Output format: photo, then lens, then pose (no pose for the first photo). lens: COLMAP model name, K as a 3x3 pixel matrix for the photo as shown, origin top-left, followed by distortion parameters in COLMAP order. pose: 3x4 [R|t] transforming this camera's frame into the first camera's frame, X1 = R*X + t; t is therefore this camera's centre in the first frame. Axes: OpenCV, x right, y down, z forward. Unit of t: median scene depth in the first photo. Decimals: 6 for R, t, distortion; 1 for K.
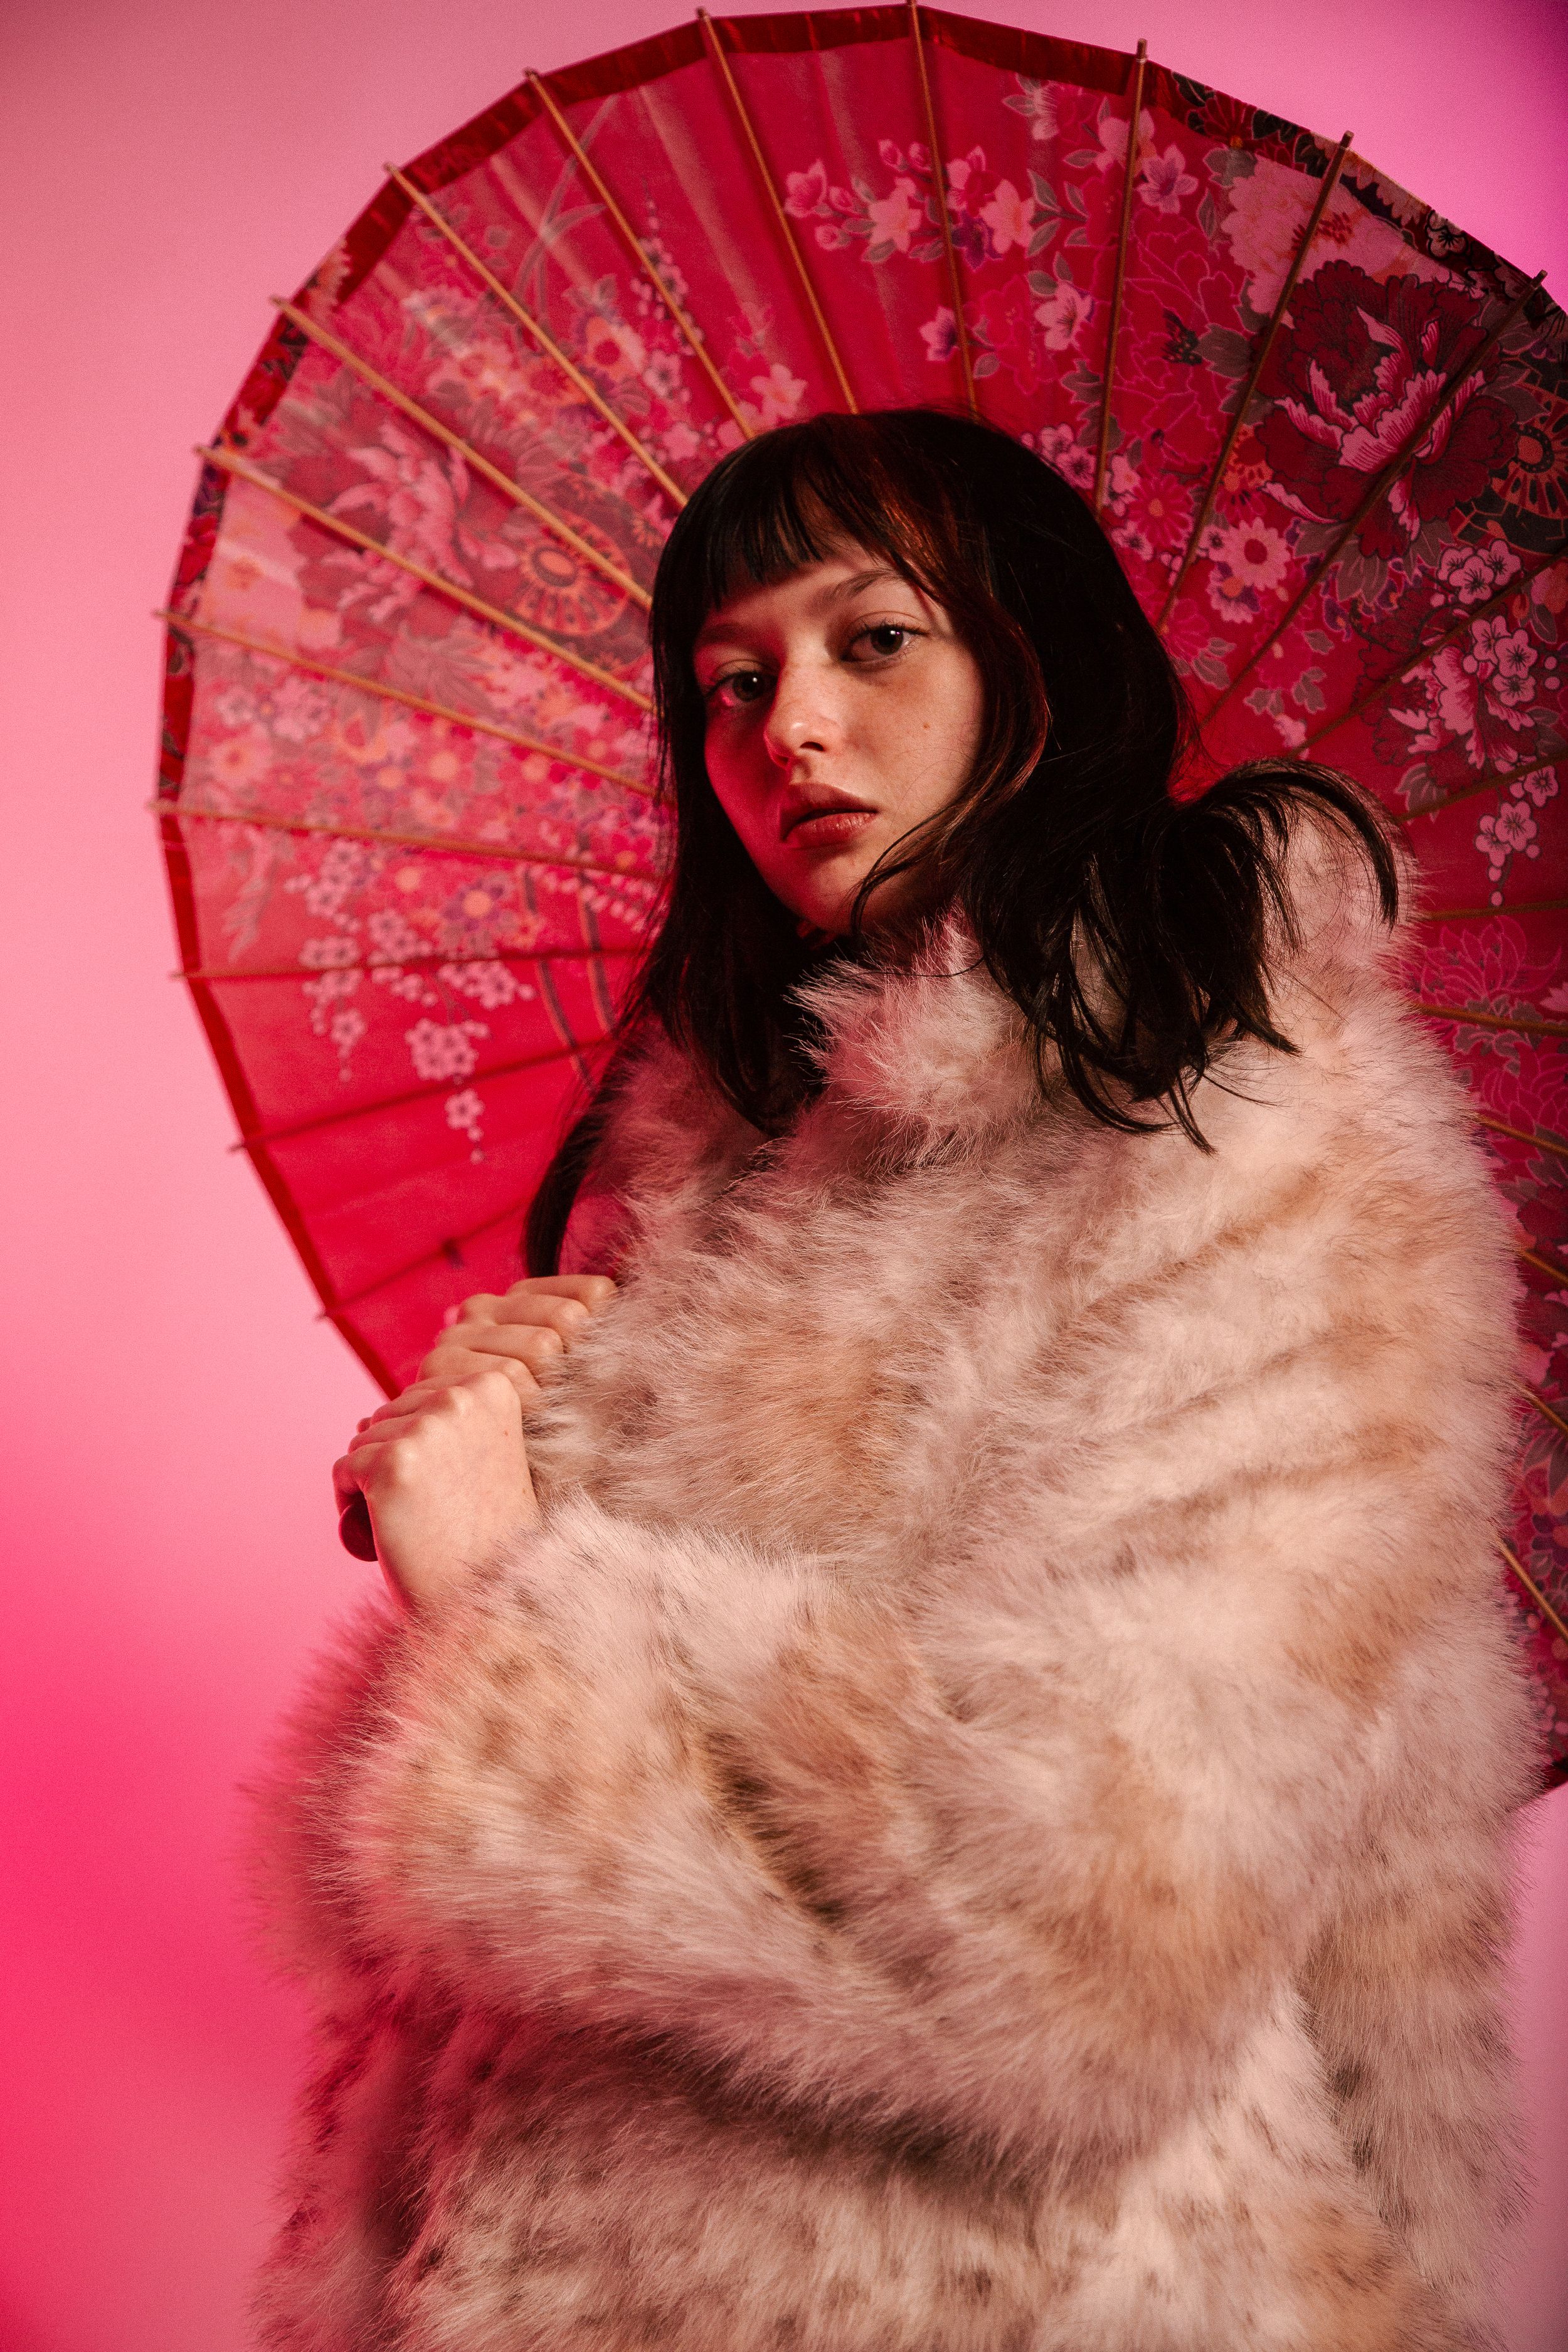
lens RADIAL K [[4413.3, 0, 771.3], [0, 4413.3, 1181.3], [0, 0, 1]] dist [0.321364, 0.000000]
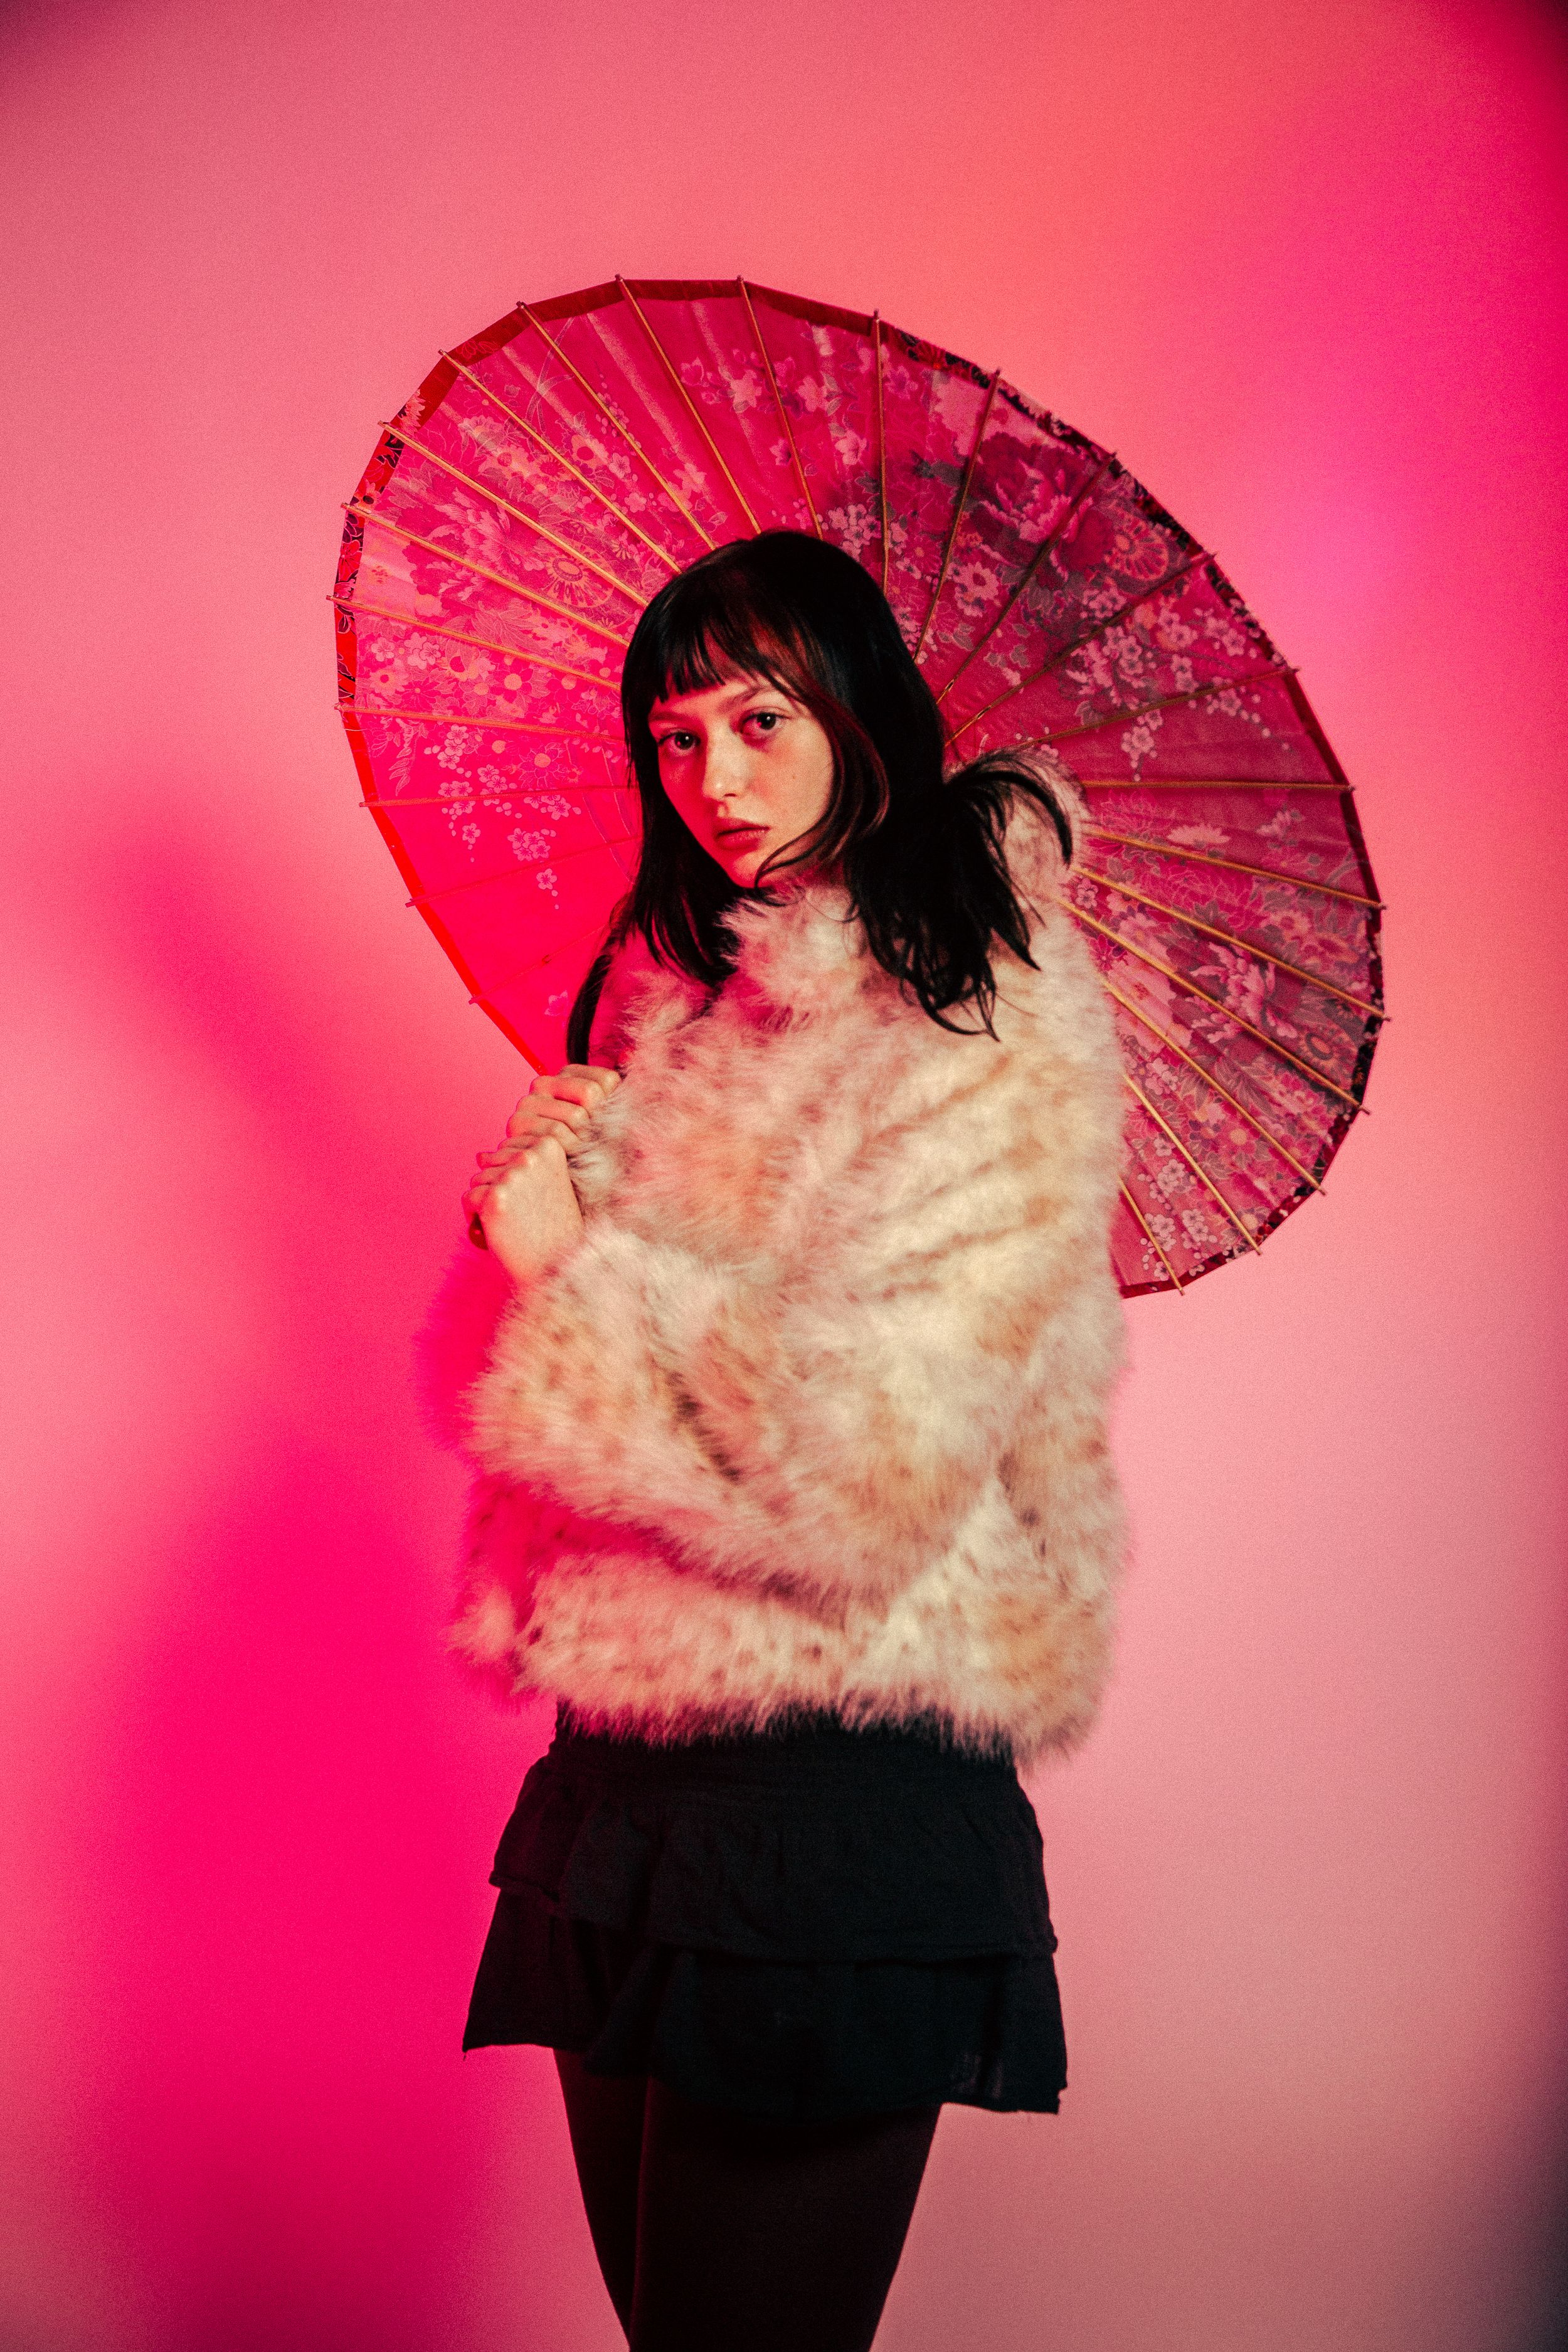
lens RADIAL K [[3593.4, 0, 787.5], [0, 3593.4, 1169.1], [0, 0, 1]] dist [0.161431, 0.000000]
pose [[0.996706, -0.062075, -0.052182, 0.094580], [0.071594, 0.975774, 0.206736, -0.210797], [0.038085, -0.209791, 0.977004, -0.356891]]
